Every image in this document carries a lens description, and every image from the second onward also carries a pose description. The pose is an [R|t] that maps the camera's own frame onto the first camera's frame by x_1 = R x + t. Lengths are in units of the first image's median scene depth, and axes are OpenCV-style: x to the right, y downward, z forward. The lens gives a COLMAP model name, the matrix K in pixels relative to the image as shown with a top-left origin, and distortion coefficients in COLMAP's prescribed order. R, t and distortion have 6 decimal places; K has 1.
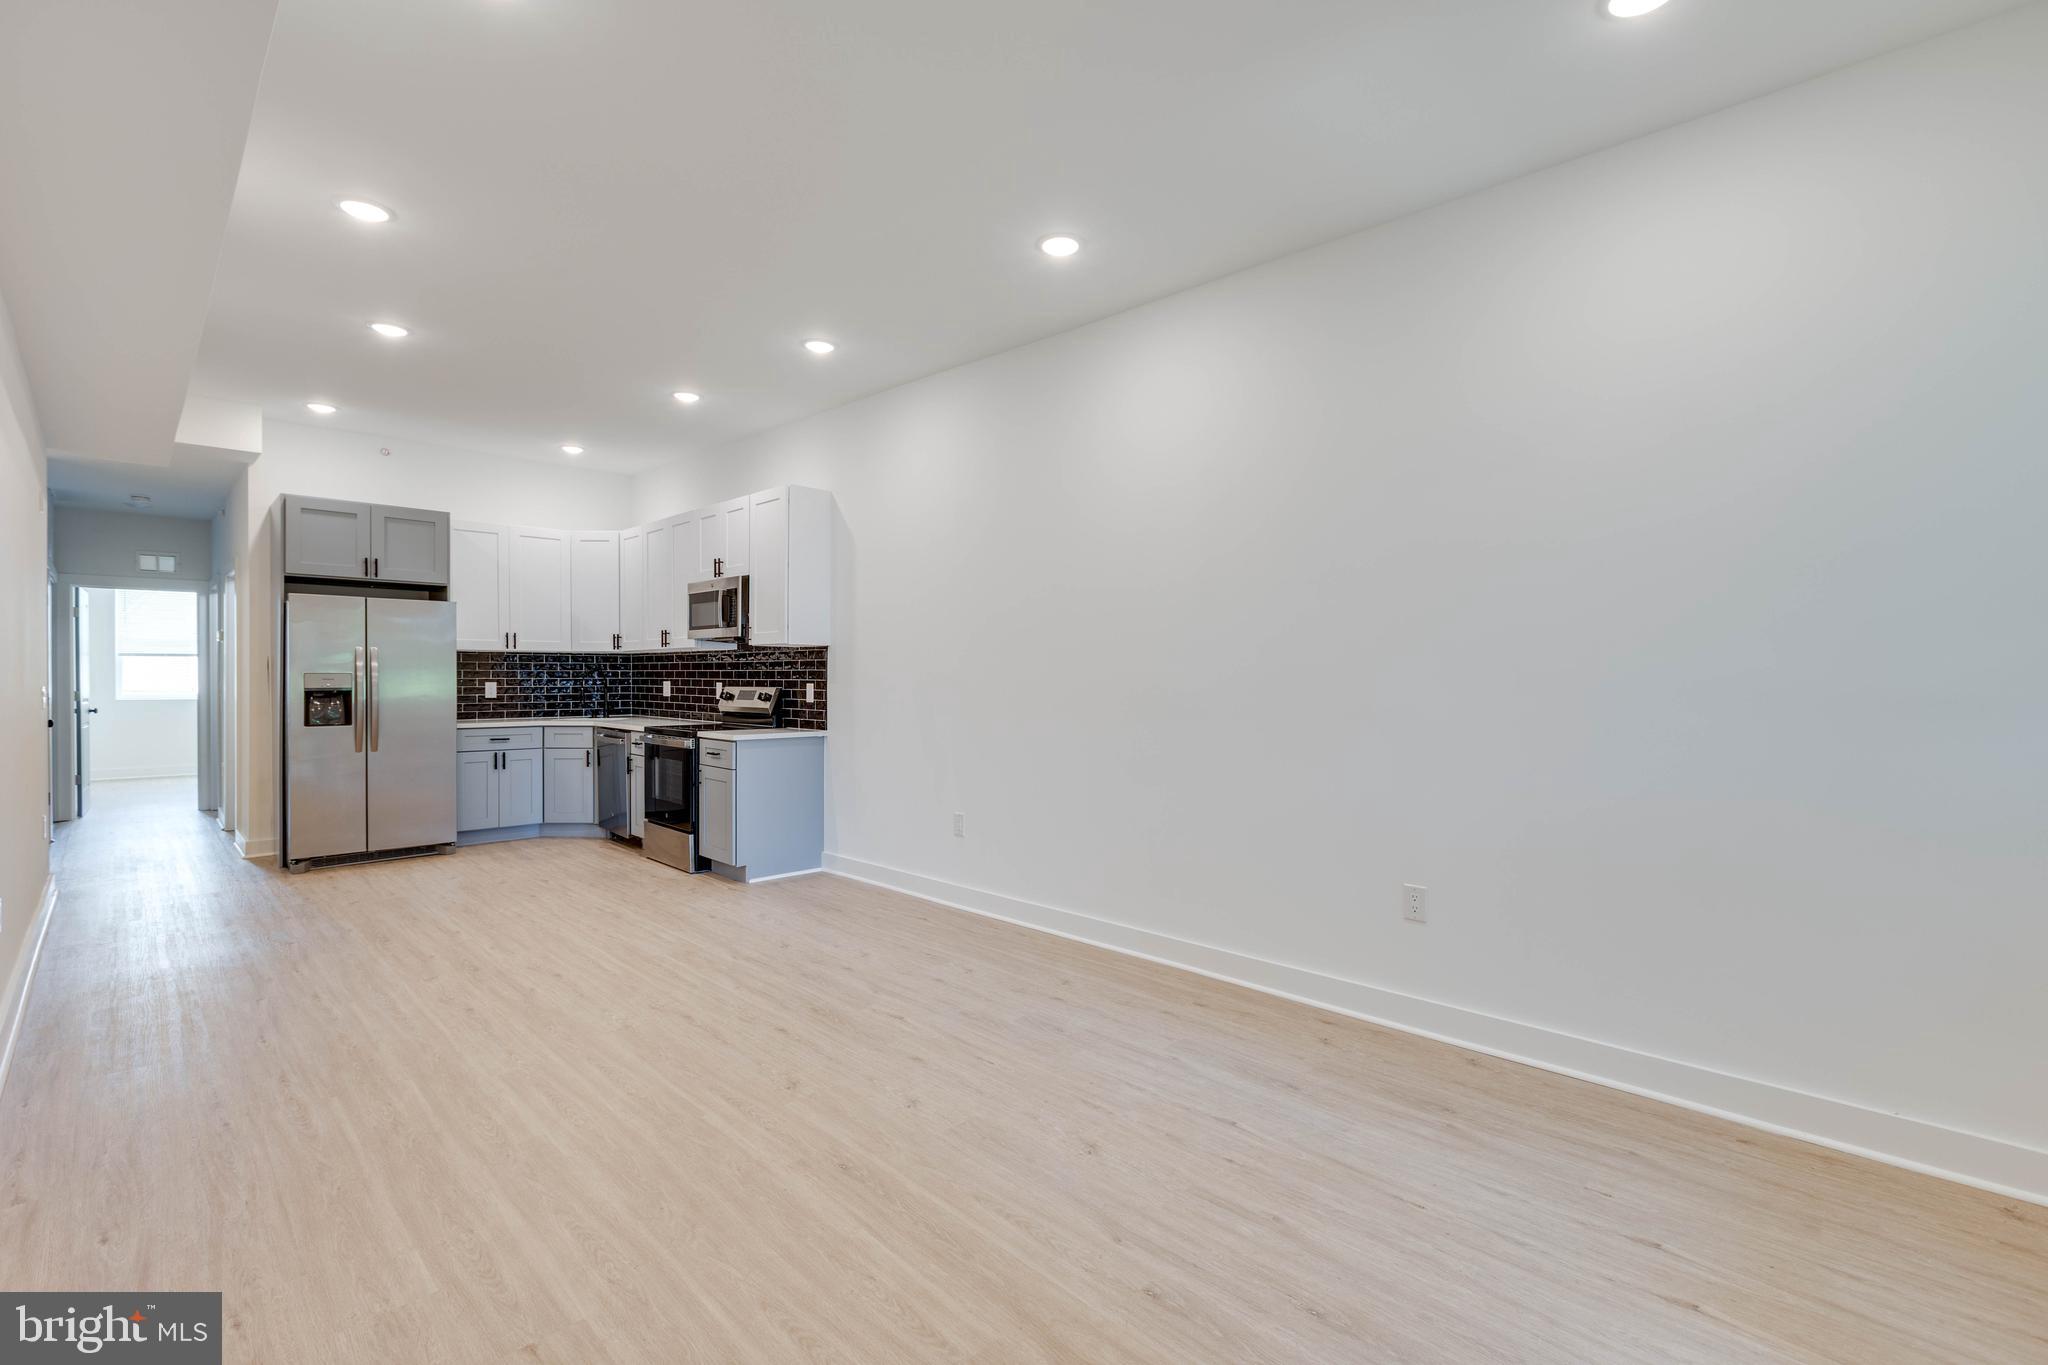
lens RADIAL K [[908.8, 0, 1024.0], [0, 908.8, 682.5], [0, 0, 1]] dist [0.003889, 0.000043]
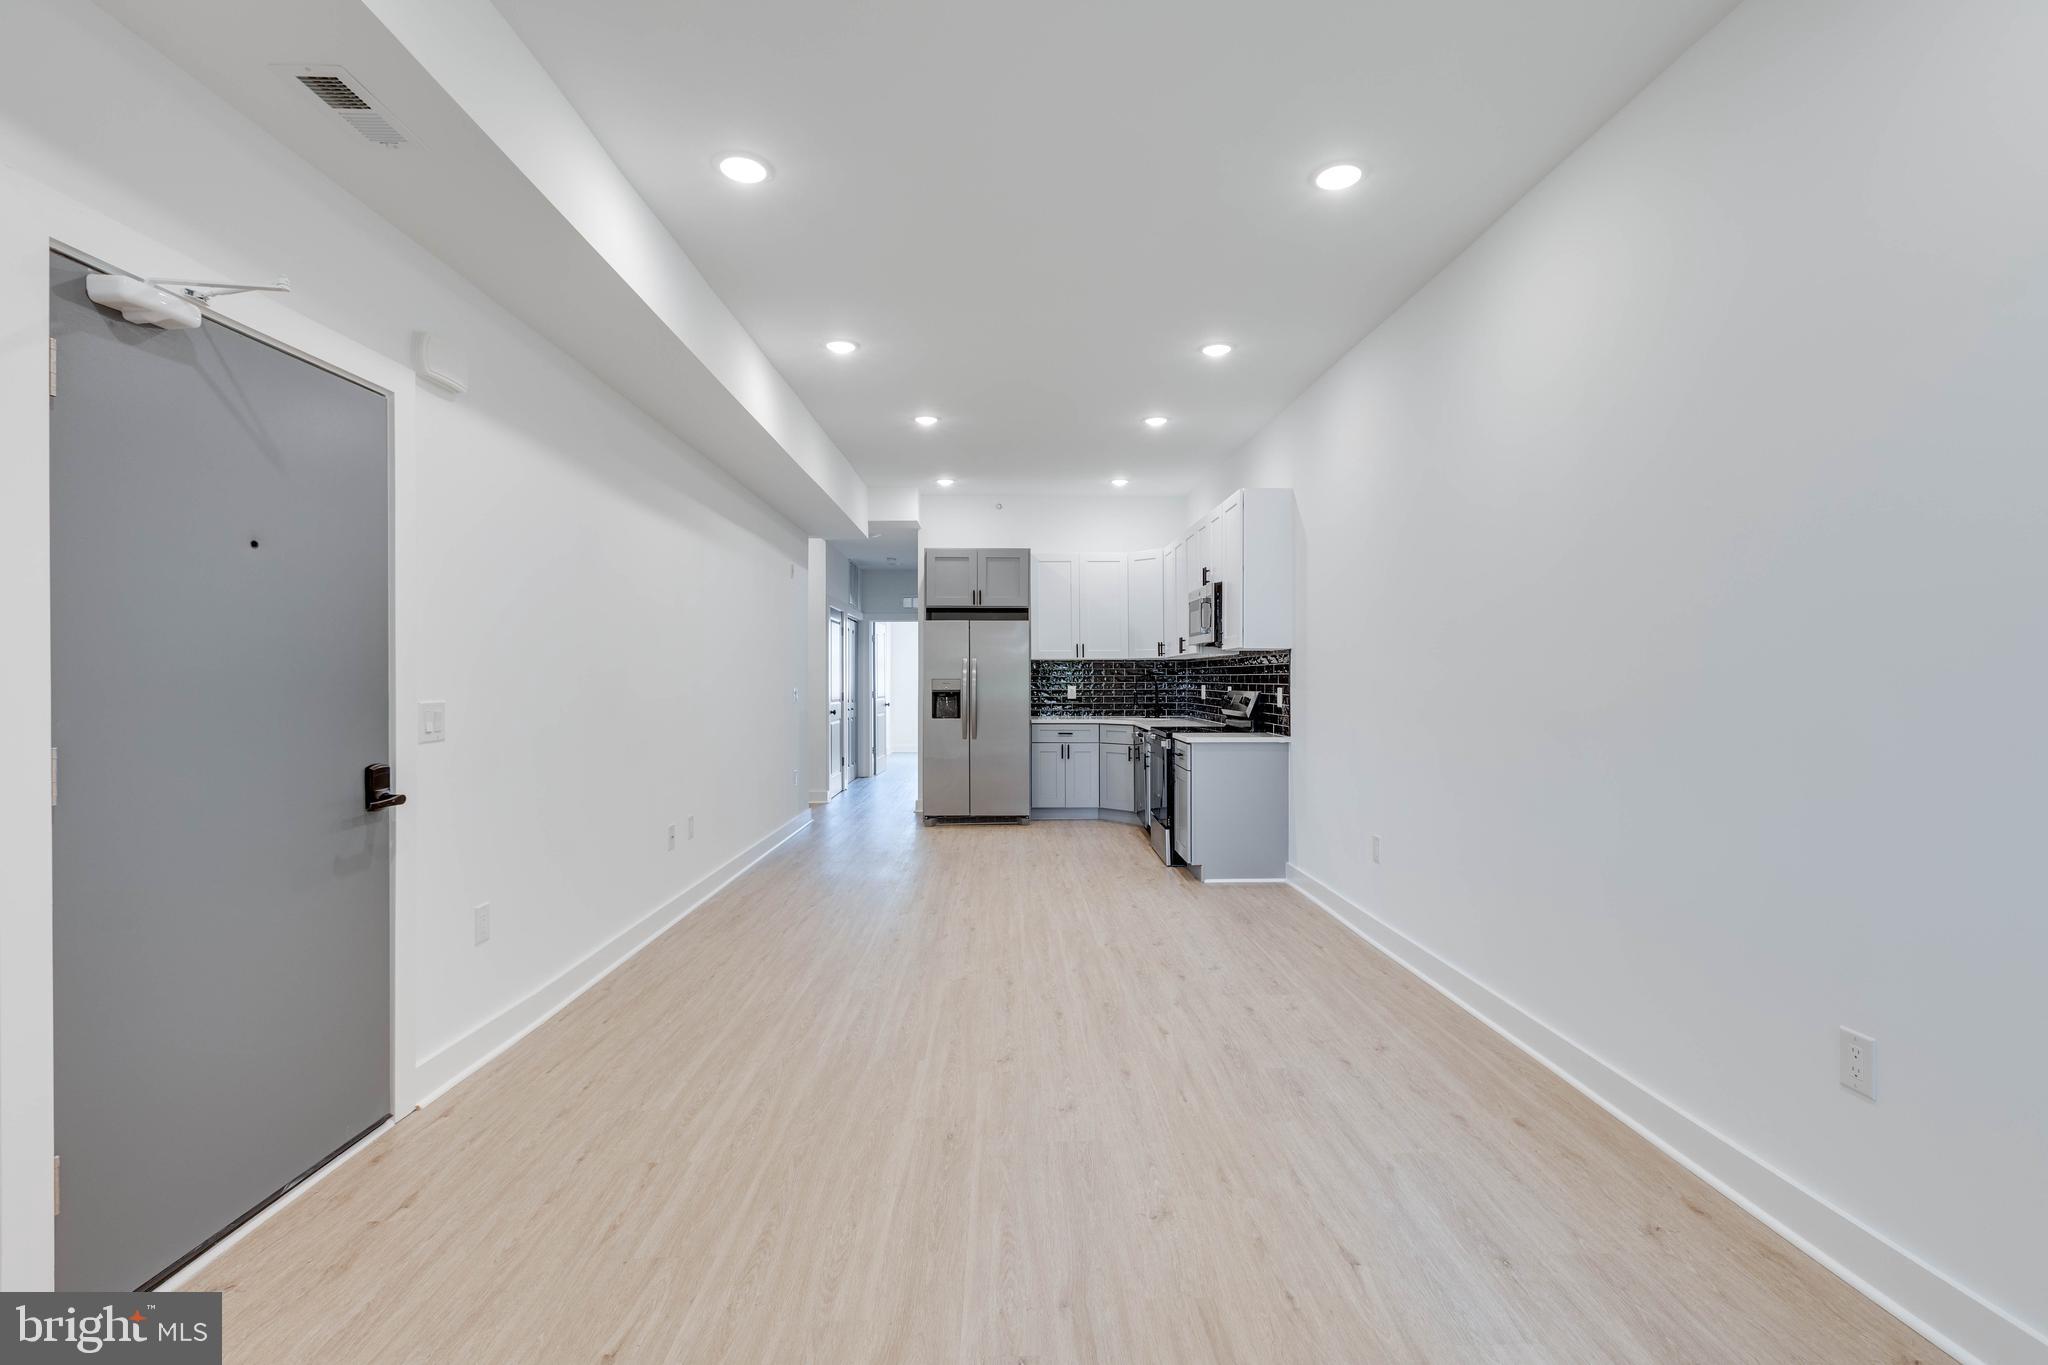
lens RADIAL K [[913.4, 0, 1029.6], [0, 913.4, 676.7], [0, 0, 1]] dist [0.000854, 0.000064]
pose [[0.729976, -0.005299, -0.683452, 0.235039], [-0.001866, 0.999951, -0.009746, -0.000688], [0.683470, 0.008390, 0.729930, 0.103476]]
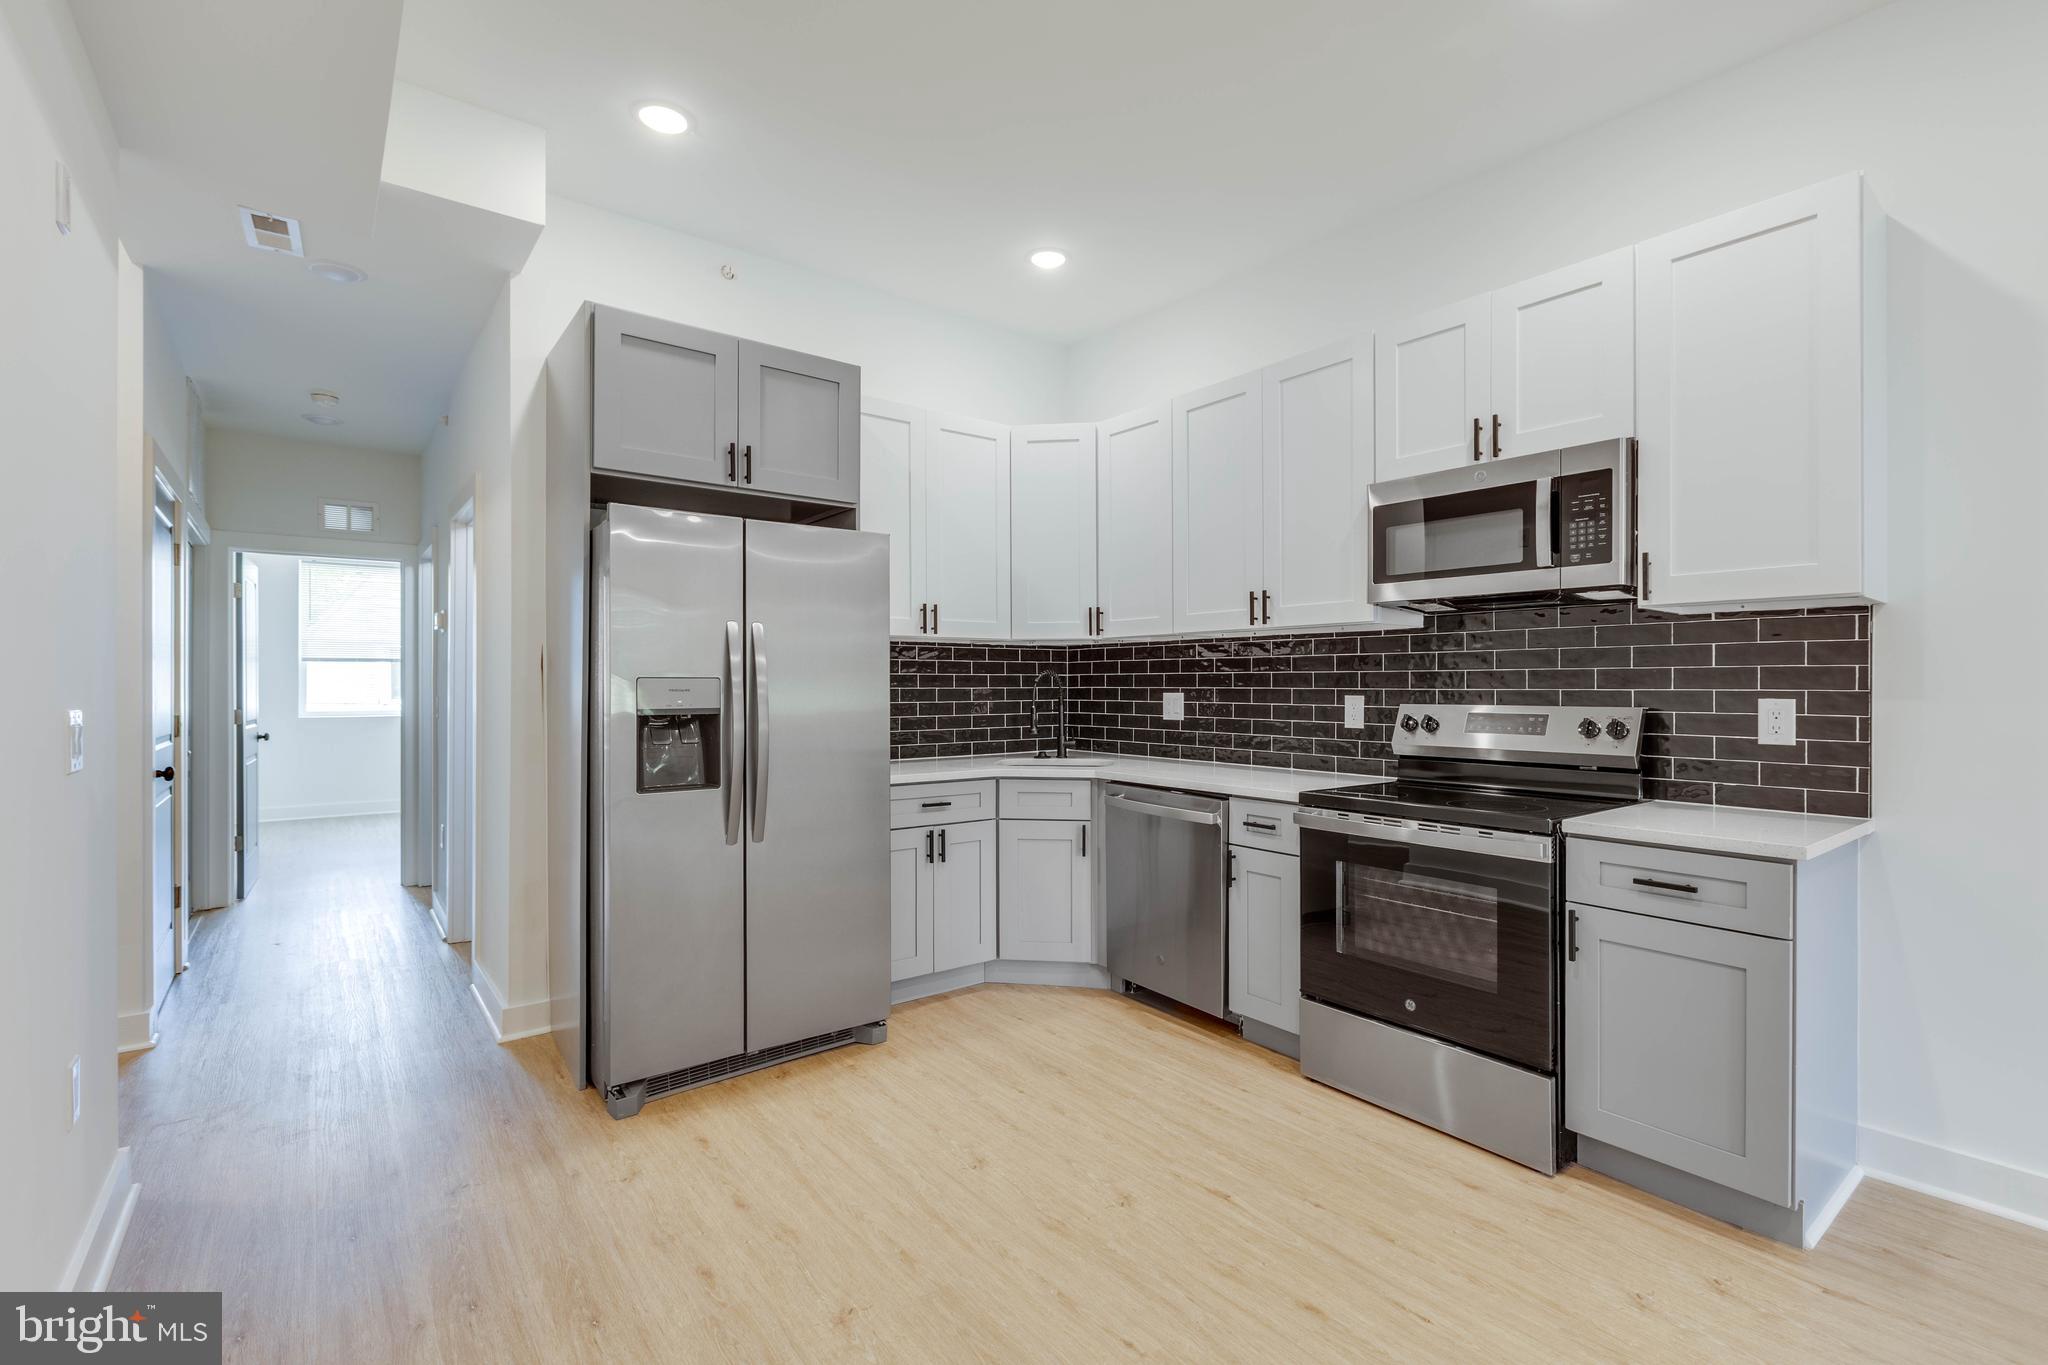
lens RADIAL K [[908.8, 0, 1024.0], [0, 908.8, 682.5], [0, 0, 1]] dist [0.003889, 0.000043]
pose [[0.992867, -0.003398, -0.119180, -0.520679], [0.002197, 0.999946, -0.010203, -0.002663], [0.119208, 0.009868, 0.992820, 0.545489]]
